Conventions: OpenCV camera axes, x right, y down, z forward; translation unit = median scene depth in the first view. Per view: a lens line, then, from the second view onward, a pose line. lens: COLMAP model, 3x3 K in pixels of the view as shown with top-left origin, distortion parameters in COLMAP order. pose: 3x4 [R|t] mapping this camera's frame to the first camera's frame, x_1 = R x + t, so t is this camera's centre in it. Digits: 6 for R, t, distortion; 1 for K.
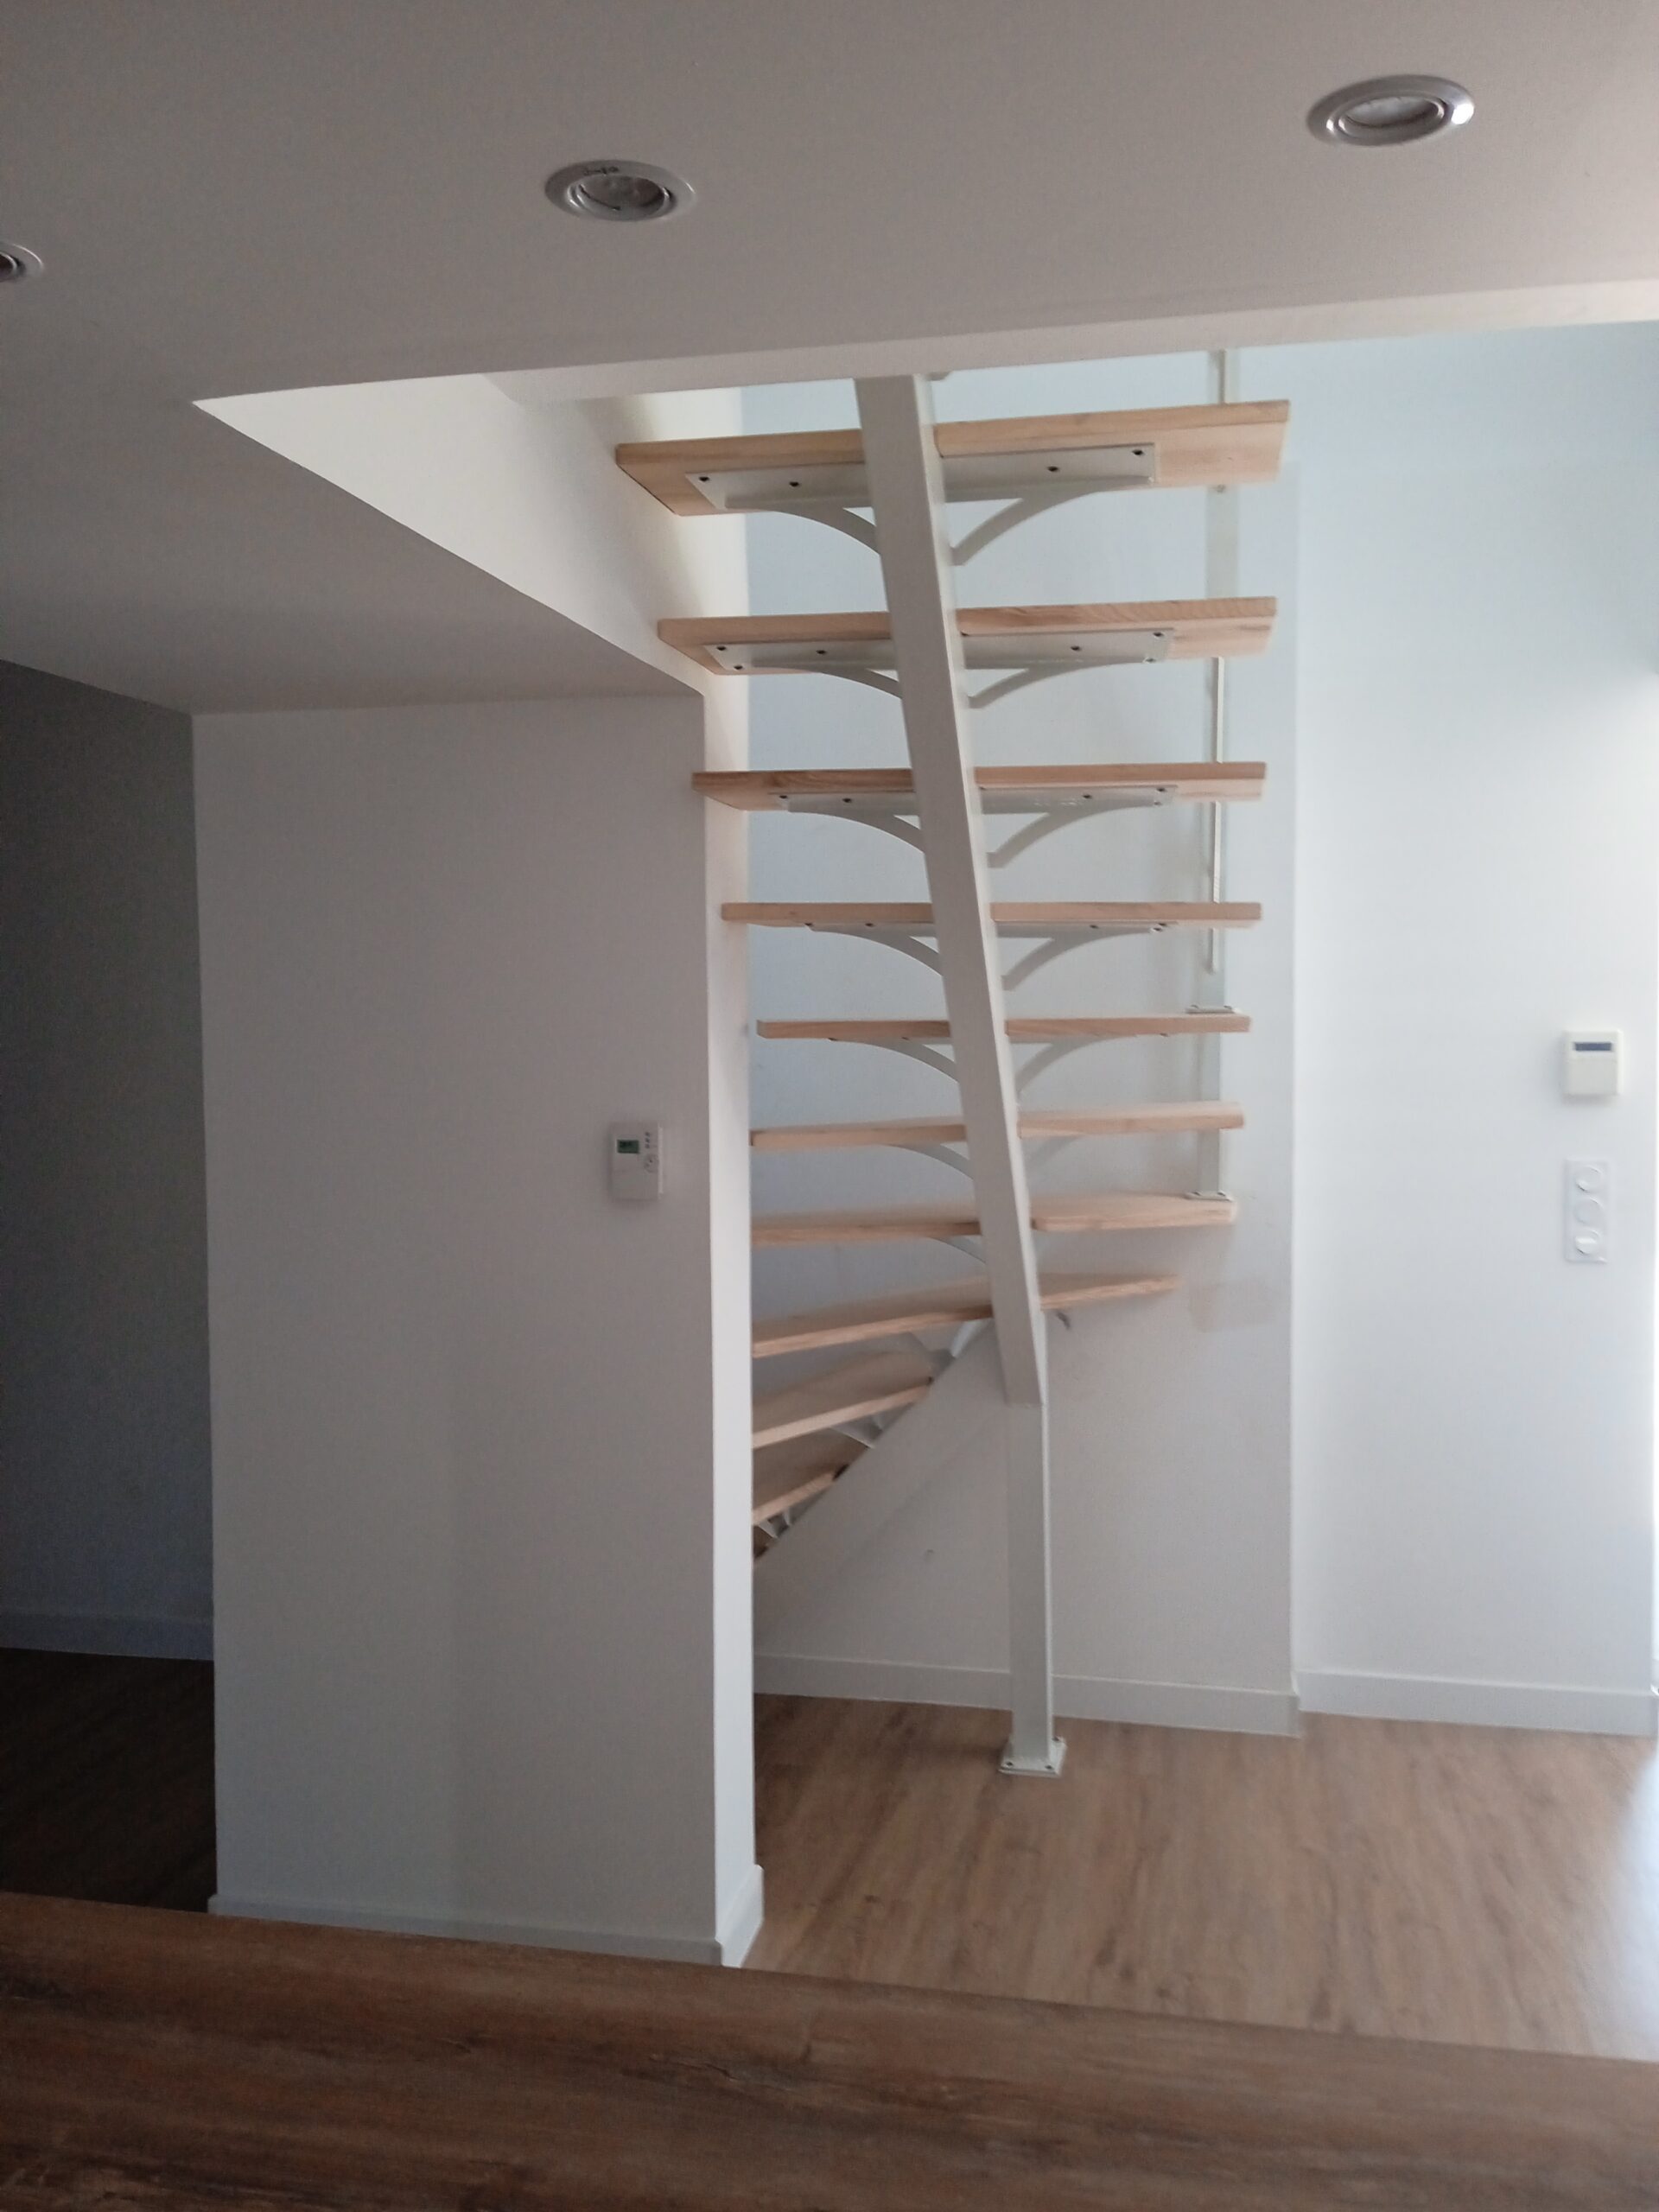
lens RADIAL K [[1893.0, 0, 837.9], [0, 1893.0, 1110.9], [0, 0, 1]] dist [0.042196, -0.084581]
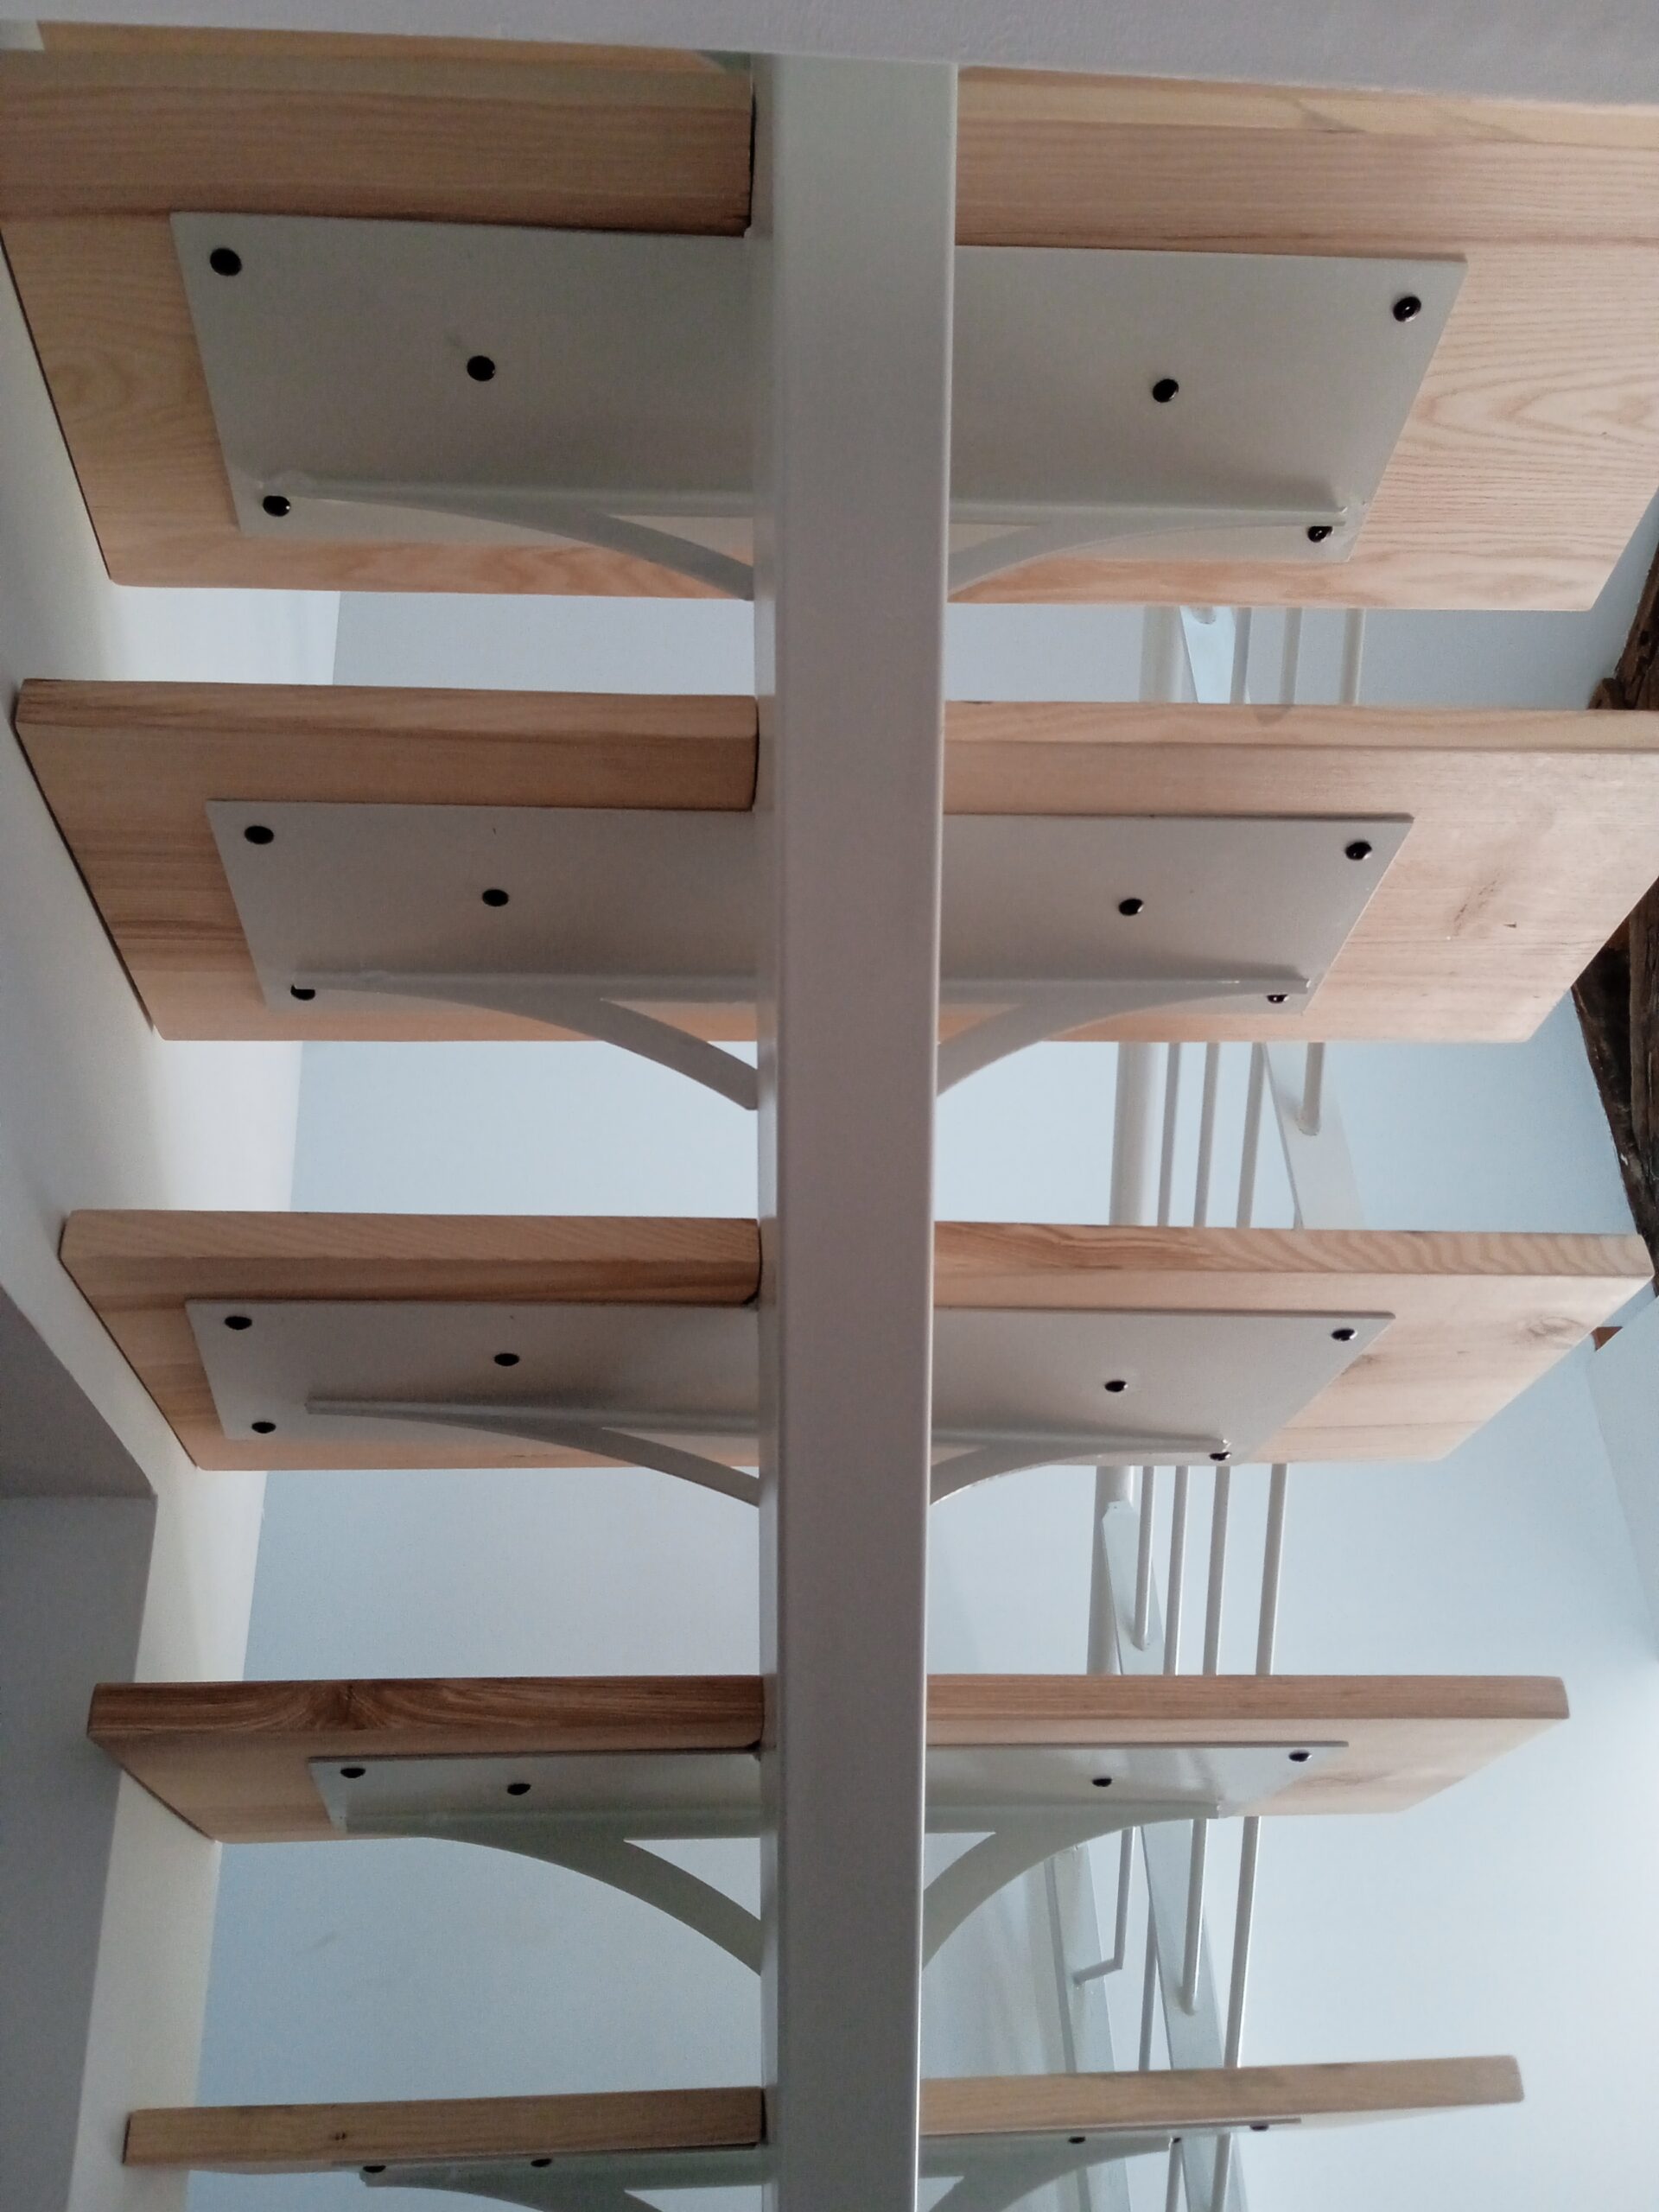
lens RADIAL K [[1893.0, 0, 829.0], [0, 1893.0, 1096.2], [0, 0, 1]] dist [0.042196, -0.084581]
pose [[0.961426, 0.096227, 0.257681, -0.041691], [0.064987, 0.830824, -0.552728, -0.058966], [-0.267275, 0.548154, 0.792522, 0.548256]]
